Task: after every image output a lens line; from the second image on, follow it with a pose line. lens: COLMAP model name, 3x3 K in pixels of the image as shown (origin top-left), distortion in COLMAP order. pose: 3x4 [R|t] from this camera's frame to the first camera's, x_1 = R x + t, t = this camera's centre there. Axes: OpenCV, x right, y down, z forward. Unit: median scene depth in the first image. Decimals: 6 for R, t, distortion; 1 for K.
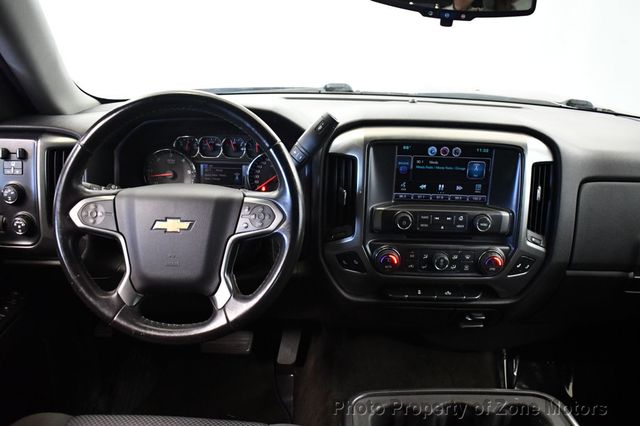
lens RADIAL K [[546.8, 0, 324.2], [0, 546.8, 209.0], [0, 0, 1]] dist [-0.091394, 0.007703]
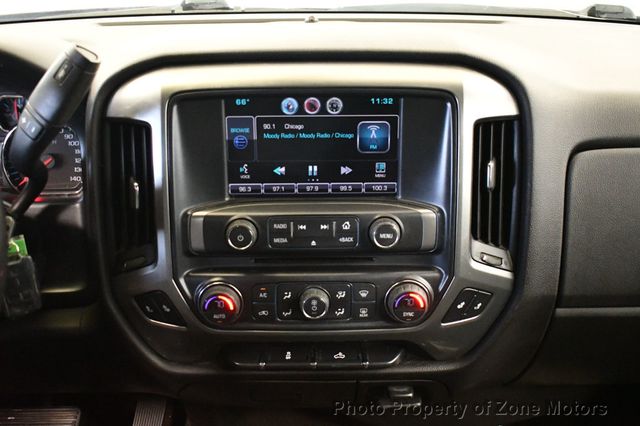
lens RADIAL K [[766.2, 0, 317.3], [0, 766.2, 208.6], [0, 0, 1]] dist [-0.055441, 0.000000]
pose [[0.999150, -0.036275, -0.019585, 0.236817], [0.036885, 0.998816, 0.031725, -0.025984], [0.018411, -0.032421, 0.999305, 0.217215]]
